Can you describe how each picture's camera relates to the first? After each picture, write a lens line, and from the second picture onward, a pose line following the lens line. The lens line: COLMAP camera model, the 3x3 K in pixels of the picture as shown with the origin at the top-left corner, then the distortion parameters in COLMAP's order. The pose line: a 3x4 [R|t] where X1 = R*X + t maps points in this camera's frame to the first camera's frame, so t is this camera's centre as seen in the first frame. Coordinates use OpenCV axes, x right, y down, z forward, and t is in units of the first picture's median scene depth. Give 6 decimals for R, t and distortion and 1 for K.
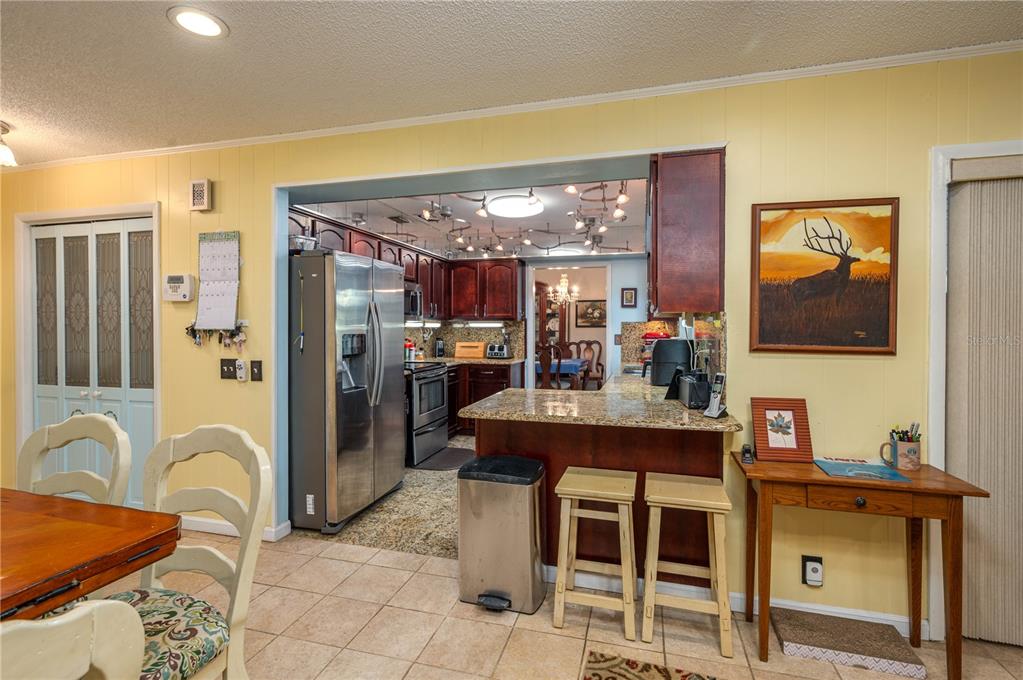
lens RADIAL K [[468.5, 0, 513.4], [0, 468.5, 335.3], [0, 0, 1]] dist [0.000379, 0.000080]
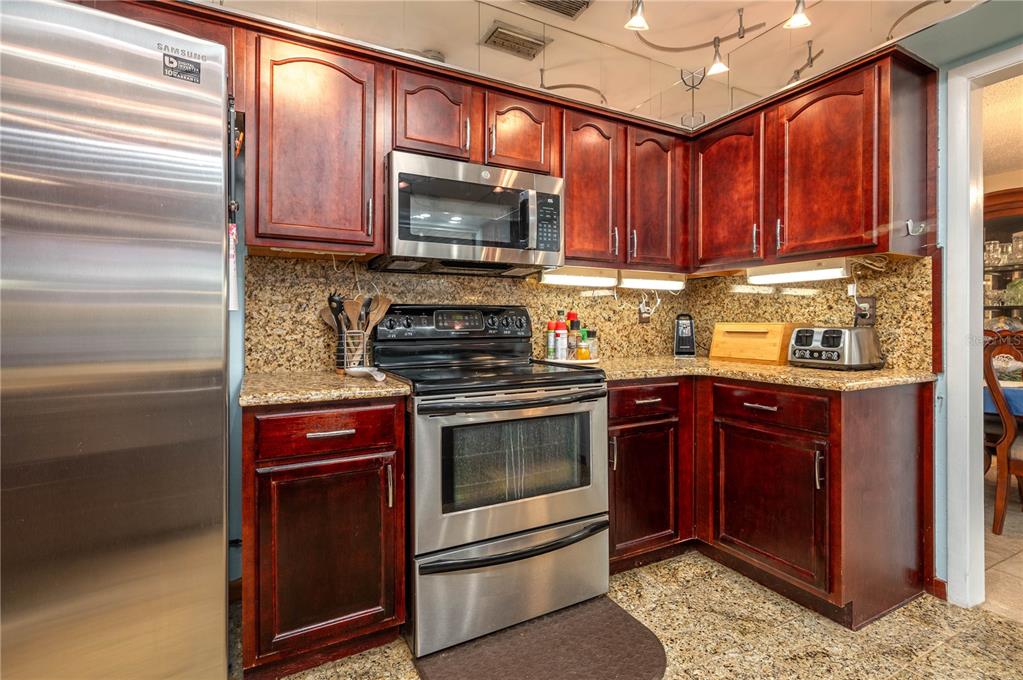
lens RADIAL K [[468.5, 0, 496.6], [0, 468.5, 323.6], [0, 0, 1]] dist [0.000379, 0.000080]
pose [[0.681365, -0.000163, -0.731944, 0.056758], [-0.008223, 0.999935, -0.007877, 0.021533], [0.731897, 0.011386, 0.681320, 0.578595]]
